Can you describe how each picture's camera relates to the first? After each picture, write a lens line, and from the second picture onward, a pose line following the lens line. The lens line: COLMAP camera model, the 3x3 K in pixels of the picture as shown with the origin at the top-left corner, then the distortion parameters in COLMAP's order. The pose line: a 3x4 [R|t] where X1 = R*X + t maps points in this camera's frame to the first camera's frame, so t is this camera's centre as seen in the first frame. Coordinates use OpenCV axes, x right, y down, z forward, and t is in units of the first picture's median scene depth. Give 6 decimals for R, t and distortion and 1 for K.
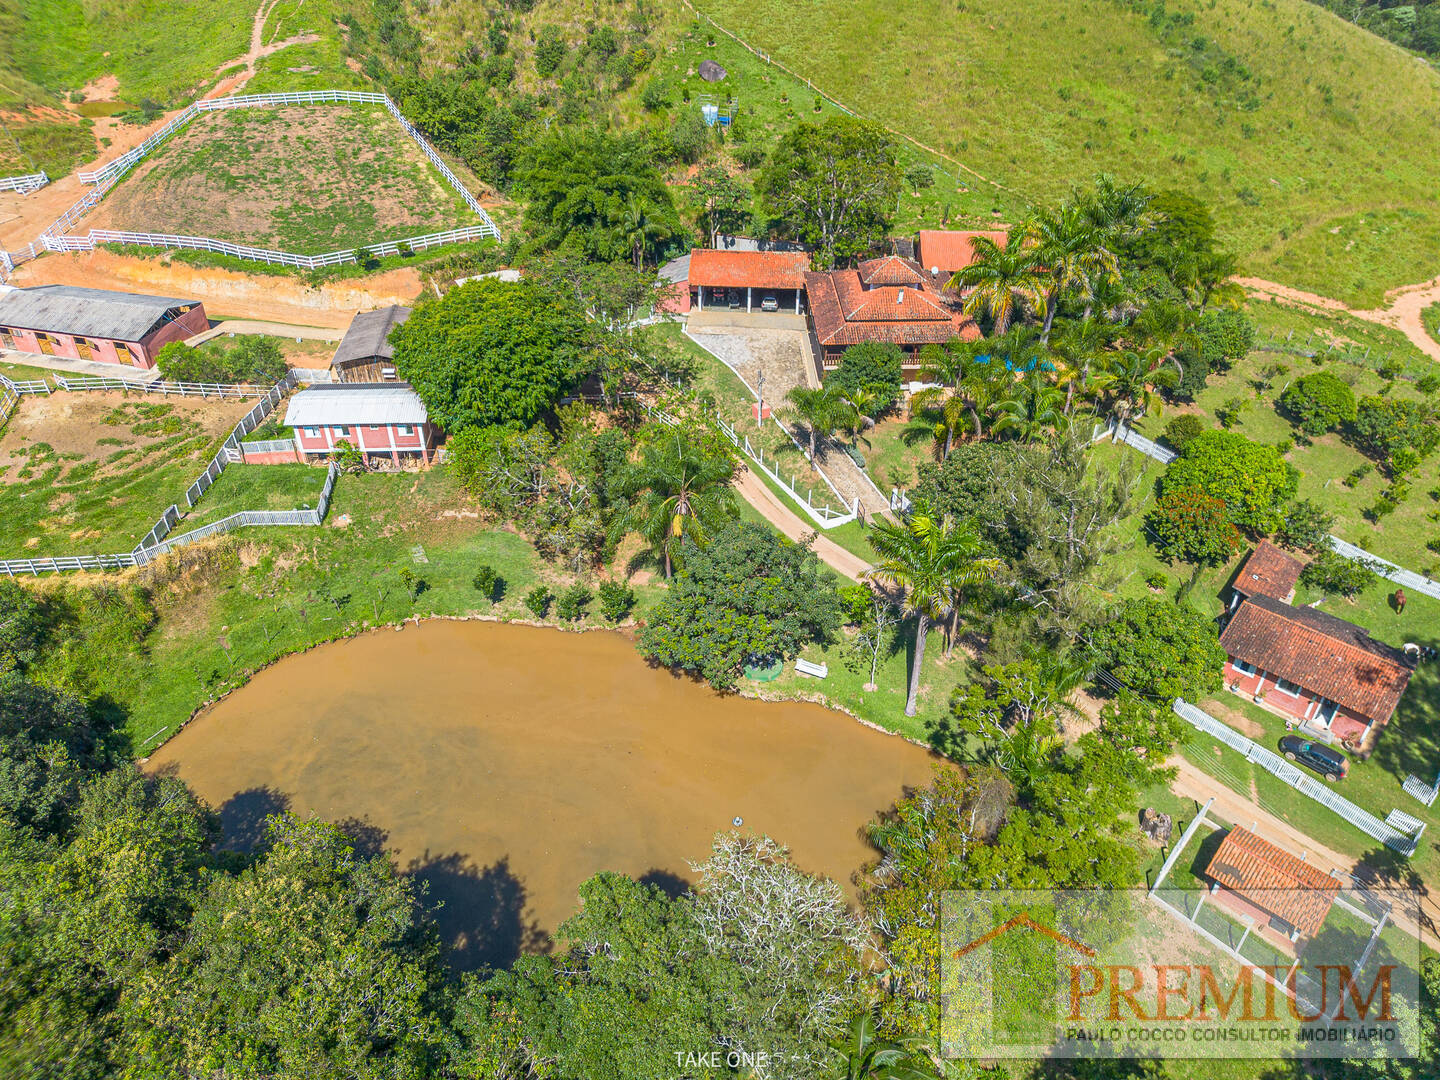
lens RADIAL K [[1013.2, 0, 720.0], [0, 1013.2, 540.0], [0, 0, 1]] dist [0.060973, -0.056488]
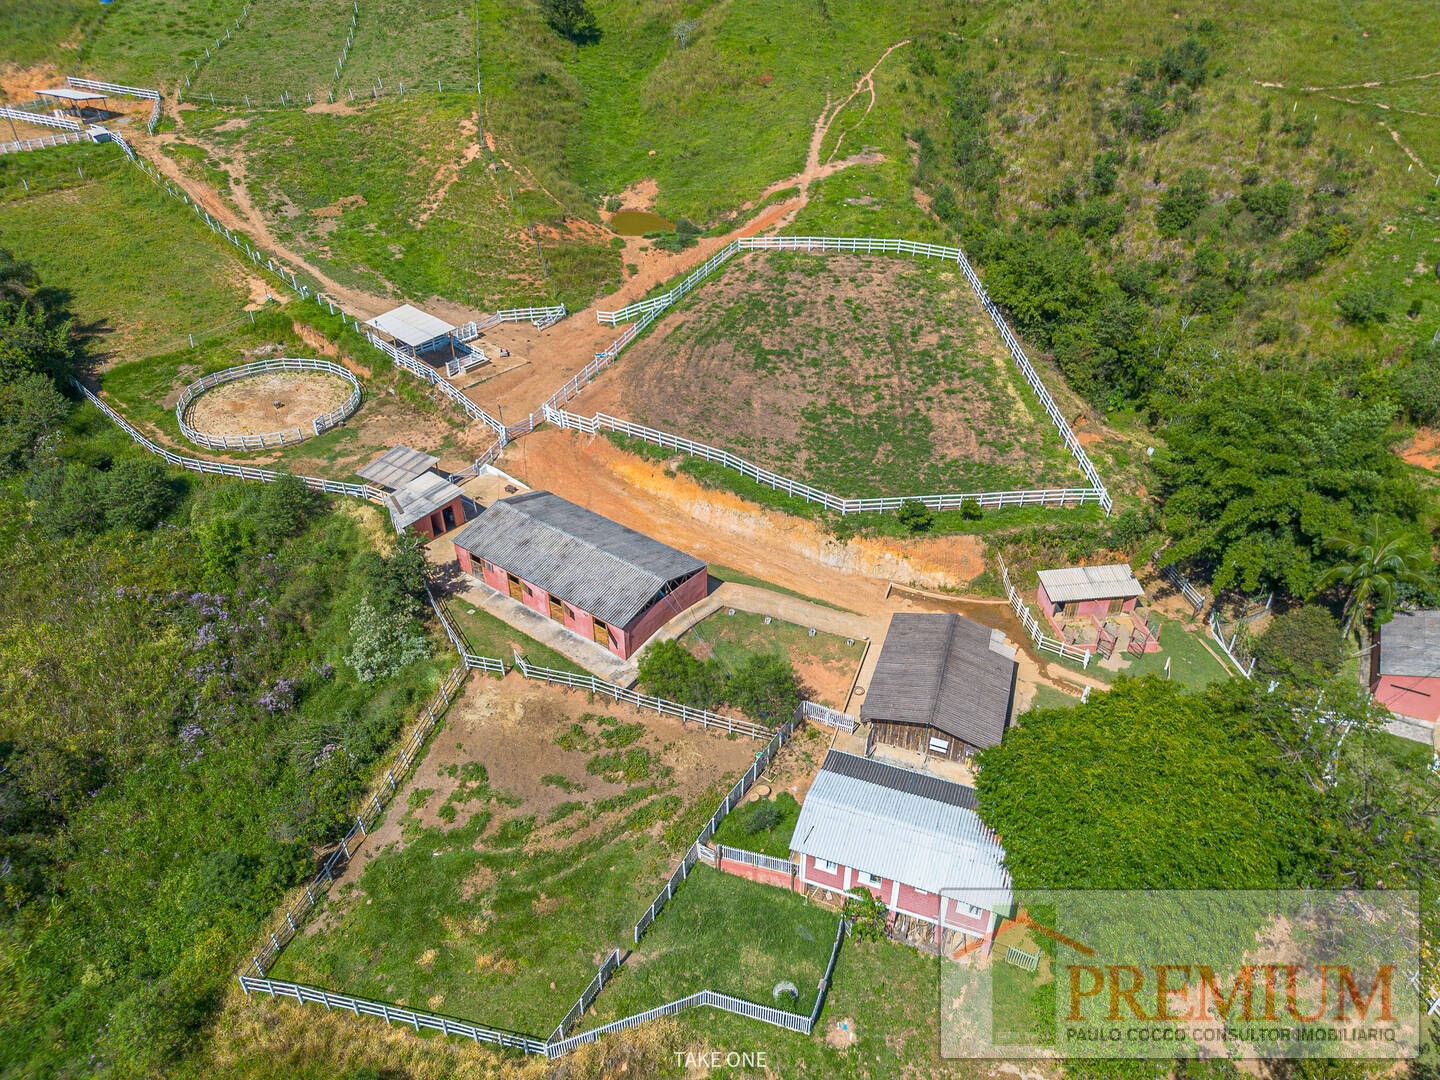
lens RADIAL K [[1009.0, 0, 720.0], [0, 1009.0, 540.0], [0, 0, 1]] dist [0.079203, -0.084932]
pose [[0.913633, 0.222627, -0.340166, -0.212447], [-0.232942, 0.972431, 0.010775, -0.218103], [0.333186, 0.069395, 0.940304, 0.267156]]
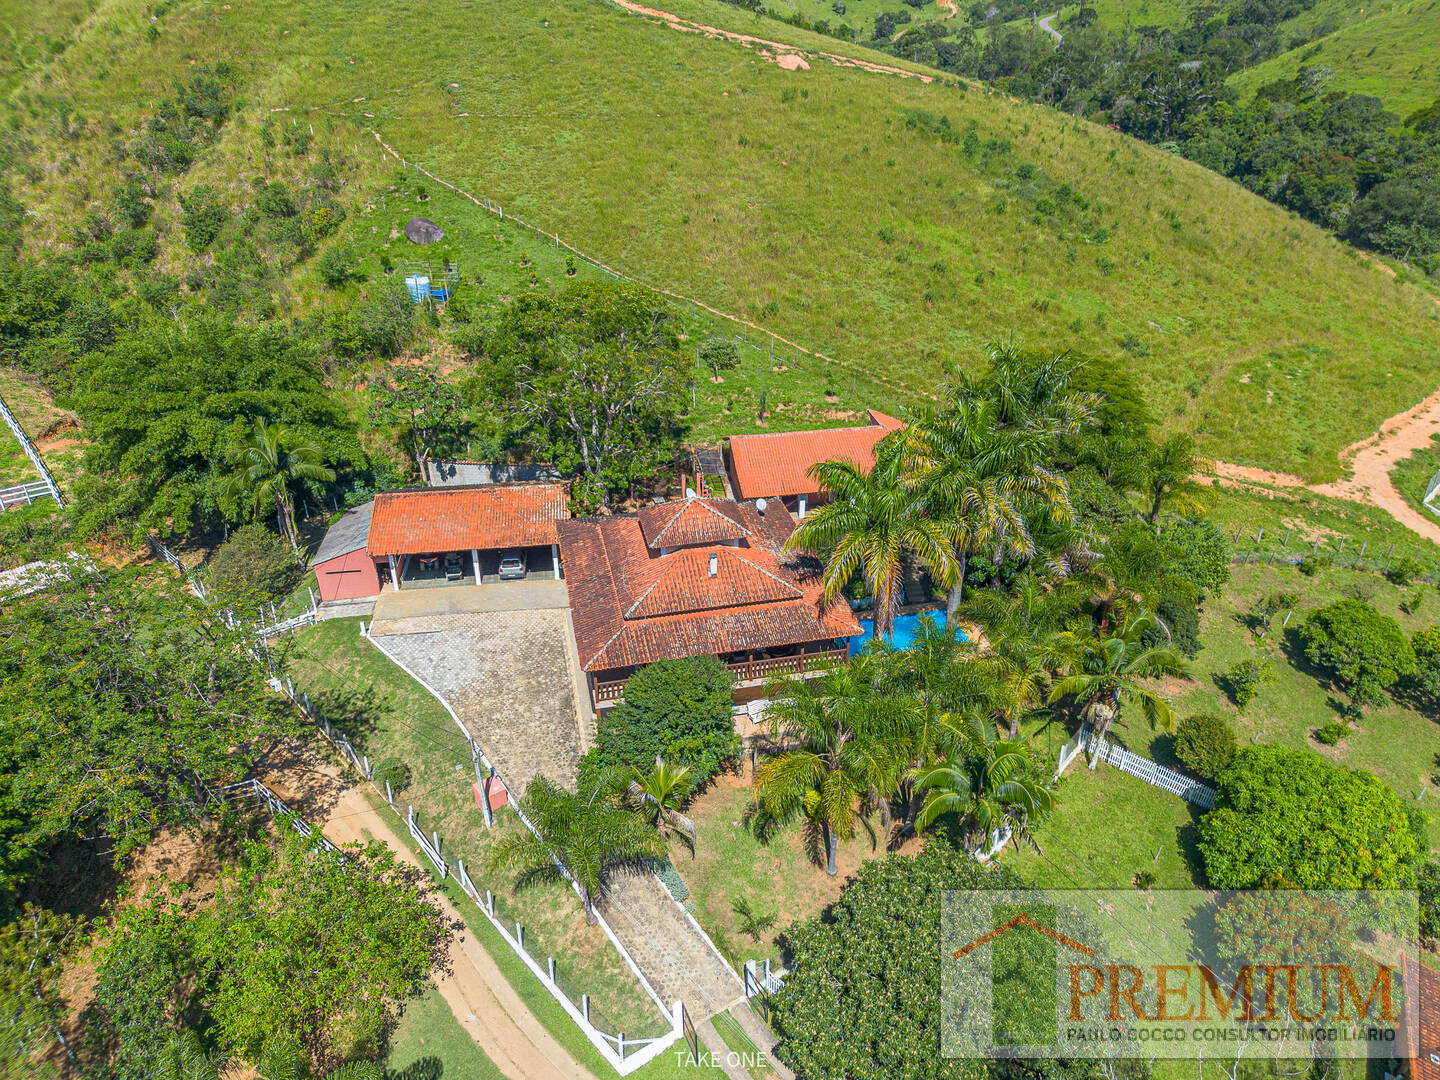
lens RADIAL K [[1013.2, 0, 720.0], [0, 1013.2, 540.0], [0, 0, 1]] dist [0.060973, -0.056488]
pose [[0.981306, -0.104670, 0.161504, 0.069479], [0.126291, 0.983440, -0.129985, -0.138922], [-0.145224, 0.147951, 0.978274, 0.334289]]
